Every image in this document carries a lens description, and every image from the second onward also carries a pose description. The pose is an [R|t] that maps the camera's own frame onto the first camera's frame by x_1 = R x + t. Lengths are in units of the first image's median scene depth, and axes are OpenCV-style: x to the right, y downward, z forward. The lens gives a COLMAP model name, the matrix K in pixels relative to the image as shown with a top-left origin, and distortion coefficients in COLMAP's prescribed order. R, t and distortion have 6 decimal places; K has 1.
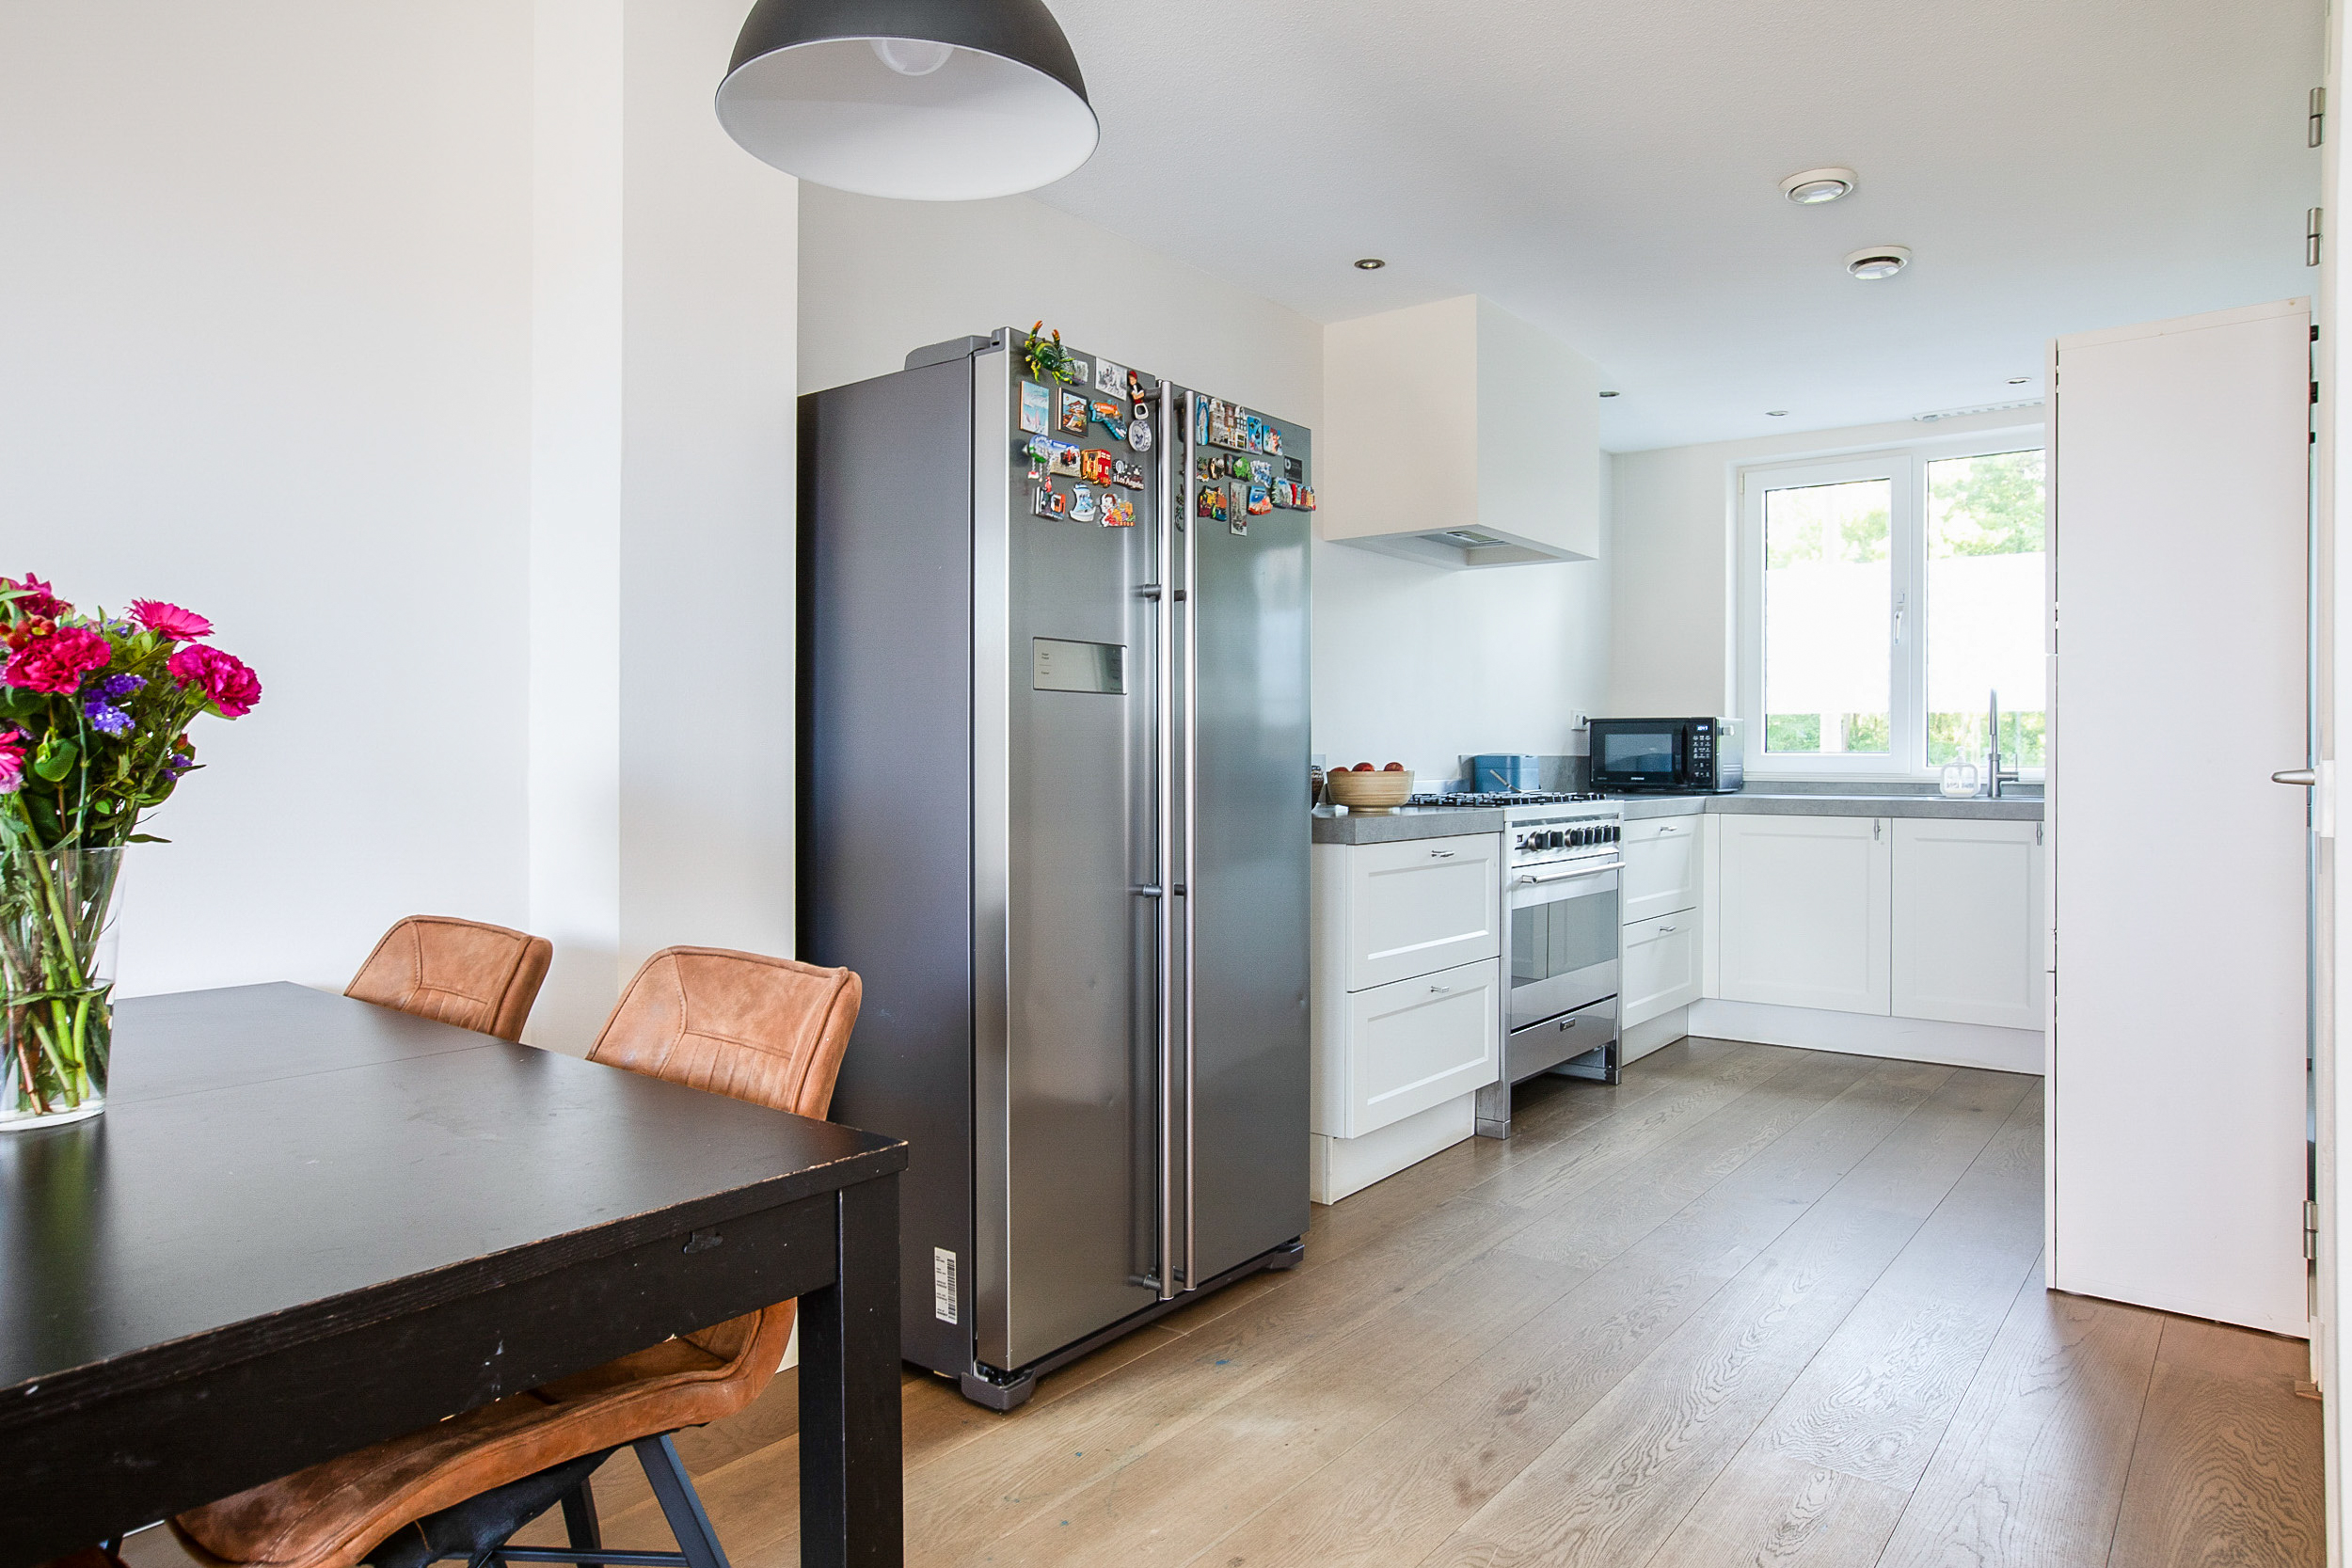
lens RADIAL K [[1471.5, 0, 1180.6], [0, 1471.5, 772.8], [0, 0, 1]] dist [-0.097768, 0.128511]
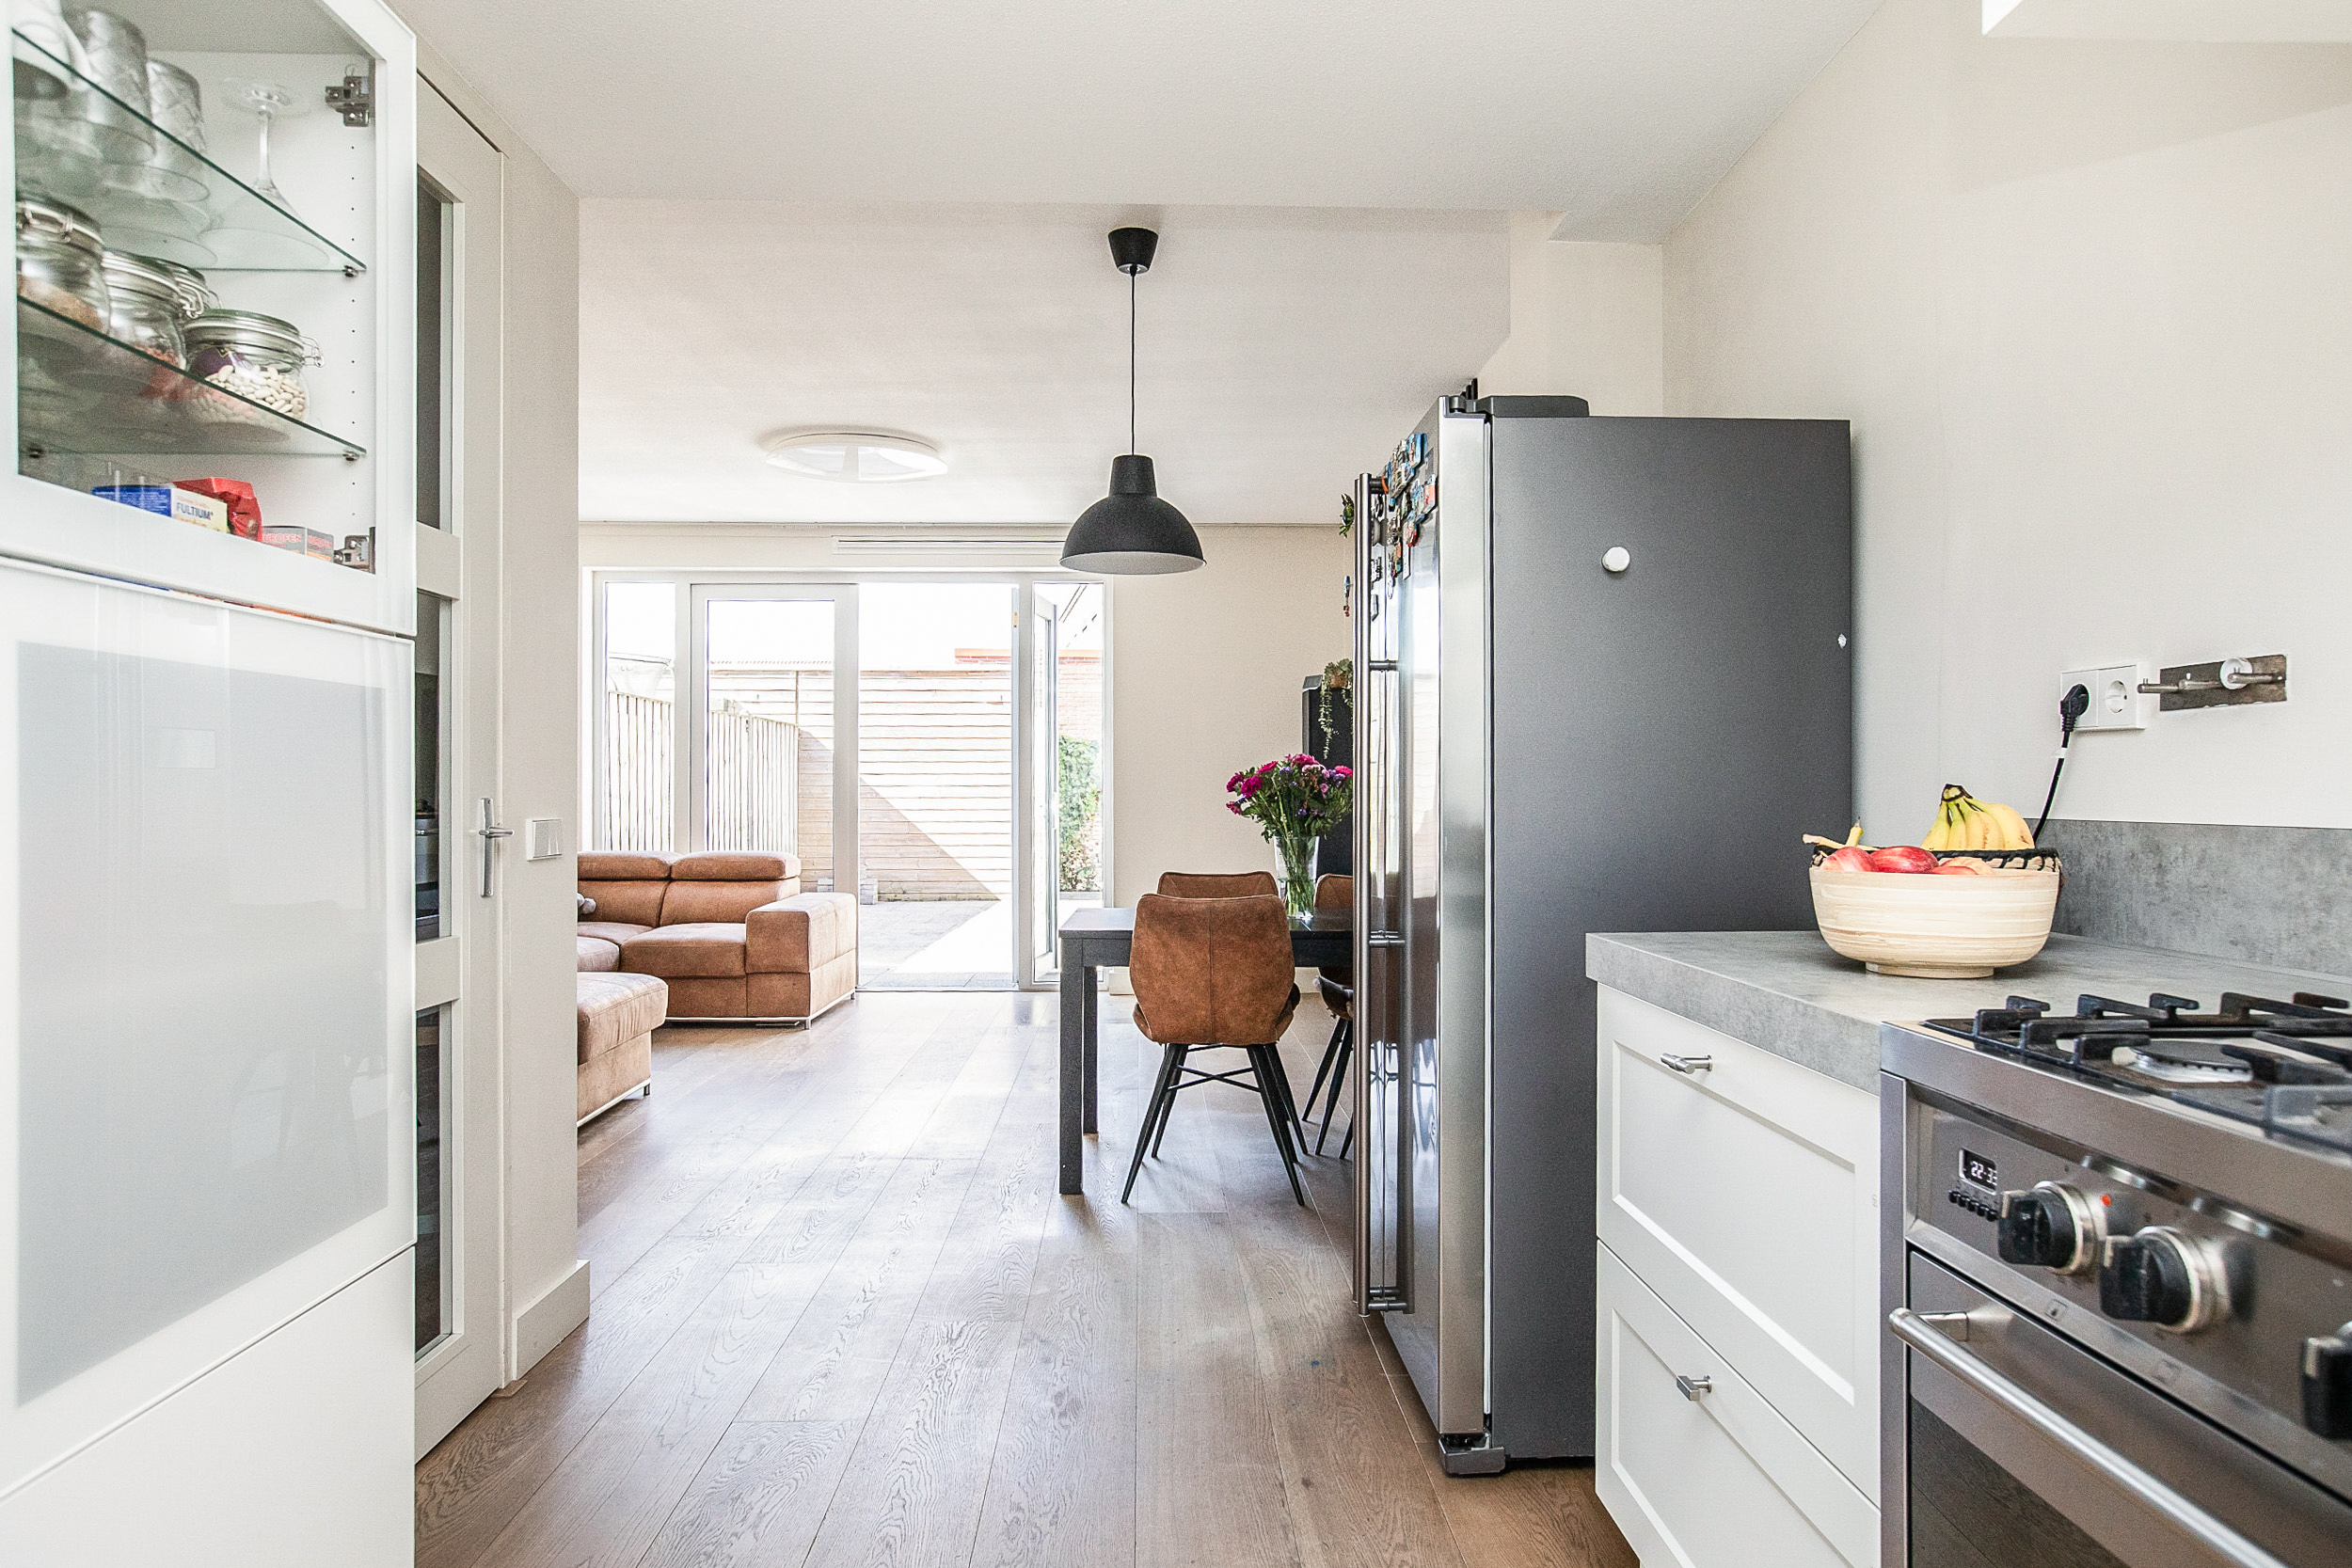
lens RADIAL K [[1491.5, 0, 1166.1], [0, 1491.5, 789.5], [0, 0, 1]] dist [-0.044486, 0.059688]
pose [[-0.781371, -0.004329, -0.624052, 0.790499], [-0.008084, 0.999962, 0.003185, -0.032893], [0.624014, 0.007534, -0.781377, 1.735280]]
